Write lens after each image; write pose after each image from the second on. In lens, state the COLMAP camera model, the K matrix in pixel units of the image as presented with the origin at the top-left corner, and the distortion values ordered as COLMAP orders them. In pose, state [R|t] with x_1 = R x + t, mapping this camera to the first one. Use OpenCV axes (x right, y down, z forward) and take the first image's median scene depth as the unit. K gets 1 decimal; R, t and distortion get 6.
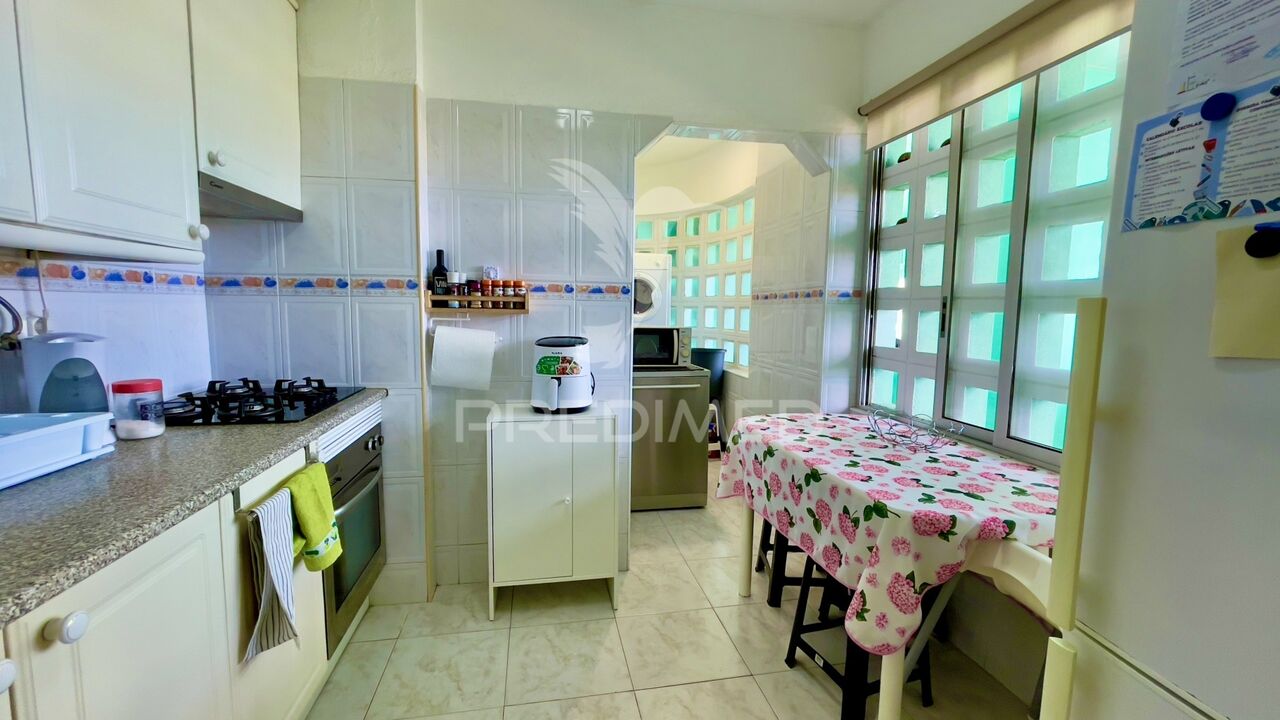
lens RADIAL K [[516.8, 0, 632.6], [0, 516.8, 358.0], [0, 0, 1]] dist [-0.009908, 0.004611]
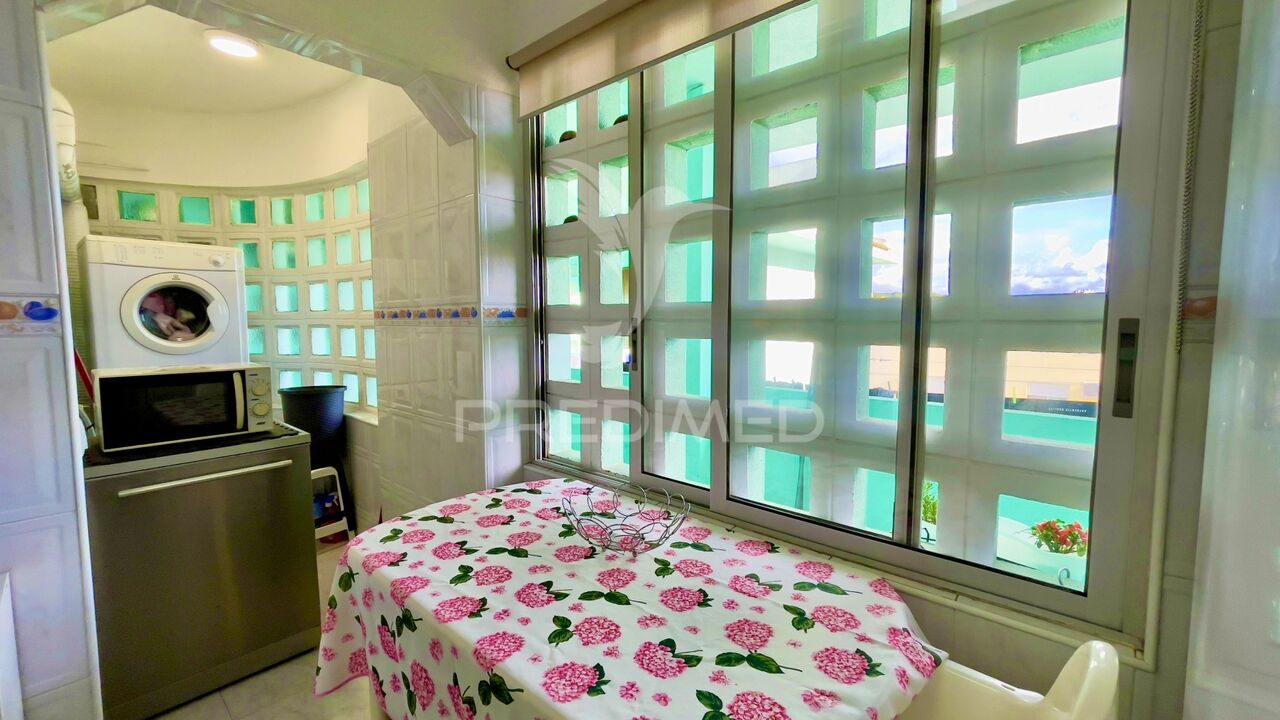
lens RADIAL K [[516.8, 0, 639.6], [0, 516.8, 358.1], [0, 0, 1]] dist [-0.009908, 0.004611]
pose [[0.785535, -0.065378, 0.615354, 0.124466], [0.074546, 0.997159, 0.010780, -0.063302], [-0.614311, 0.037404, 0.788177, 0.365074]]
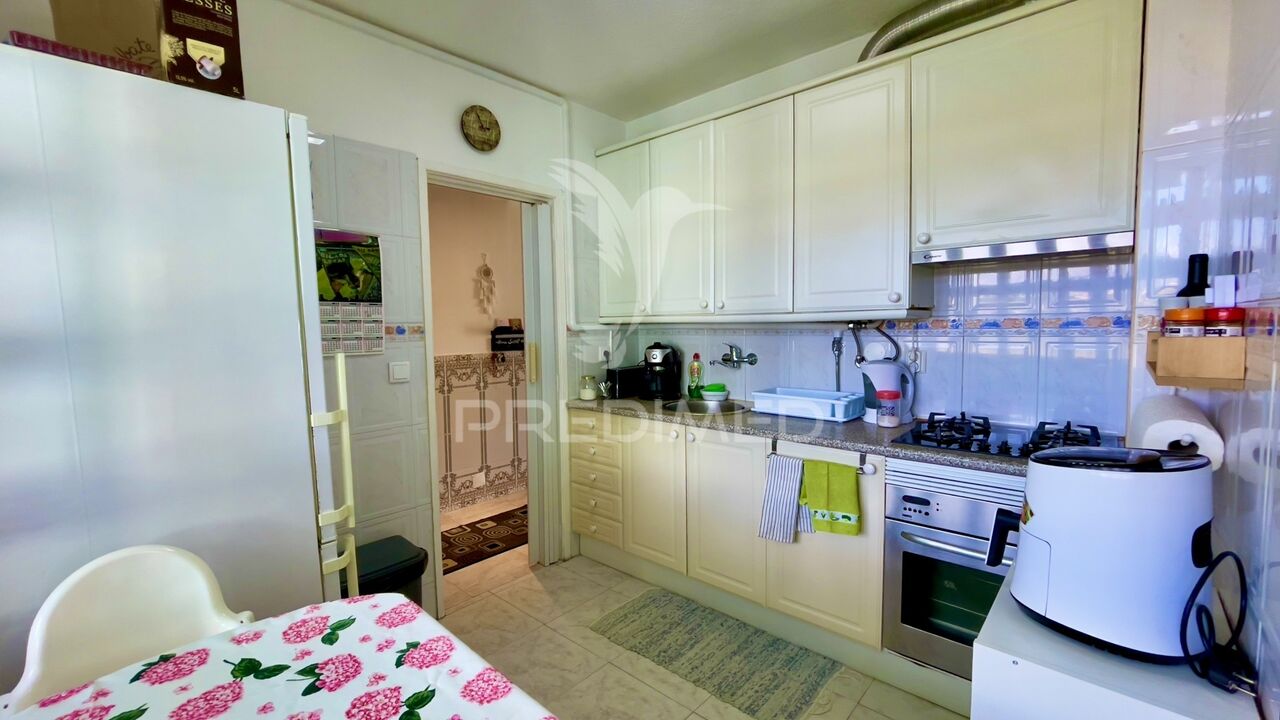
lens RADIAL K [[516.8, 0, 641.6], [0, 516.8, 362.8], [0, 0, 1]] dist [-0.009908, 0.004611]
pose [[-0.789677, 0.044160, -0.611931, 0.395914], [-0.055878, 0.988084, 0.143414, -0.142469], [0.610973, 0.147444, -0.777800, 1.066973]]
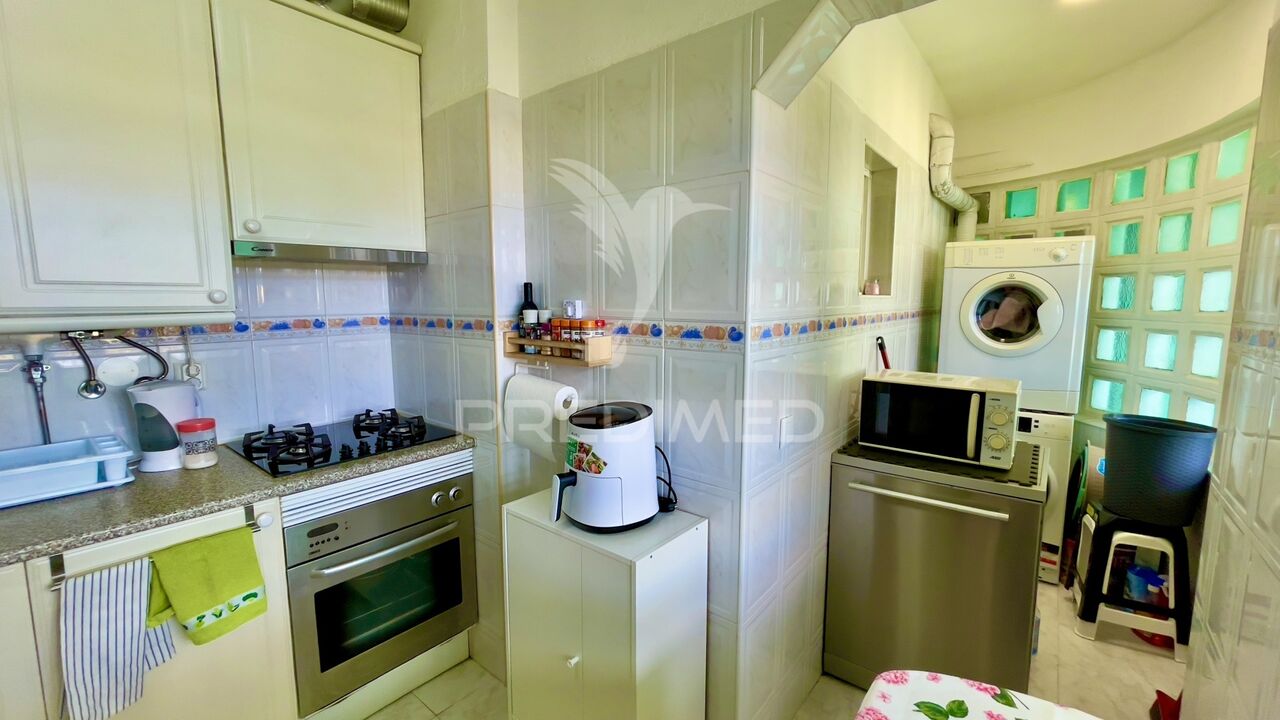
lens RADIAL K [[516.8, 0, 634.6], [0, 516.8, 358.6], [0, 0, 1]] dist [-0.009908, 0.004611]
pose [[0.643586, 0.073403, -0.761846, 0.377651], [-0.064258, 0.997058, 0.041782, -0.132659], [0.762672, 0.022065, 0.646409, 0.597128]]
